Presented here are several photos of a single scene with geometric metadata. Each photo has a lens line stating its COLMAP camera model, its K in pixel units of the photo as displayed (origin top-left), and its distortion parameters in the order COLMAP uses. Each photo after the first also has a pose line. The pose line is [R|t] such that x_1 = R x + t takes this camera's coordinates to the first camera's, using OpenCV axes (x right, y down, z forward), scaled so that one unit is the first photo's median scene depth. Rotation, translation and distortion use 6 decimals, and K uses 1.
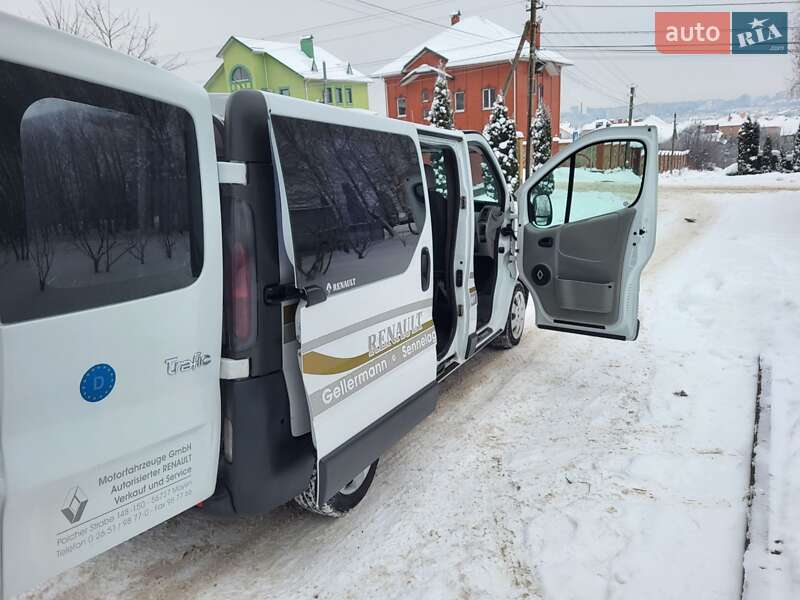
lens RADIAL K [[605.9, 0, 395.3], [0, 605.9, 301.0], [0, 0, 1]] dist [0.062340, -0.048138]
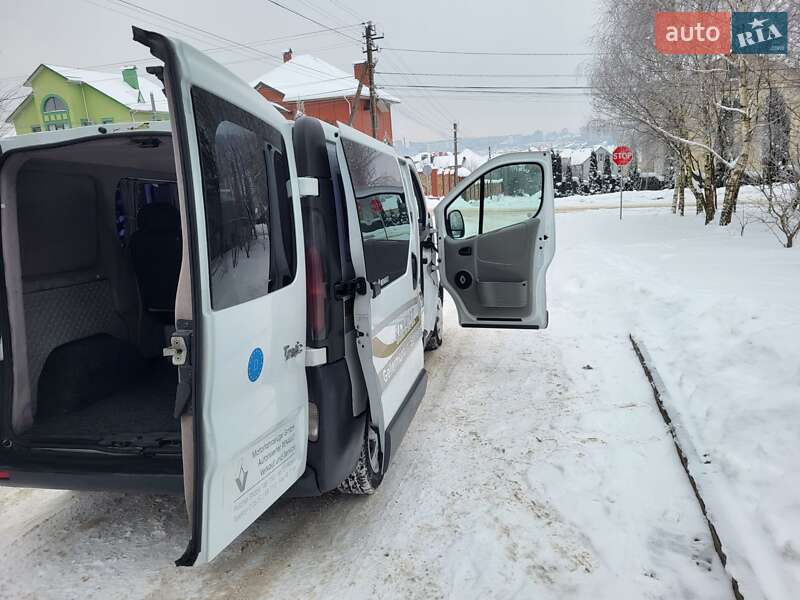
lens RADIAL K [[599.8, 0, 403.9], [0, 599.8, 293.1], [0, 0, 1]] dist [0.069665, -0.040274]
pose [[0.960201, -0.071427, 0.270024, -0.181260], [0.087604, 0.994983, -0.048323, 0.027877], [-0.265217, 0.070055, 0.961640, -0.060666]]
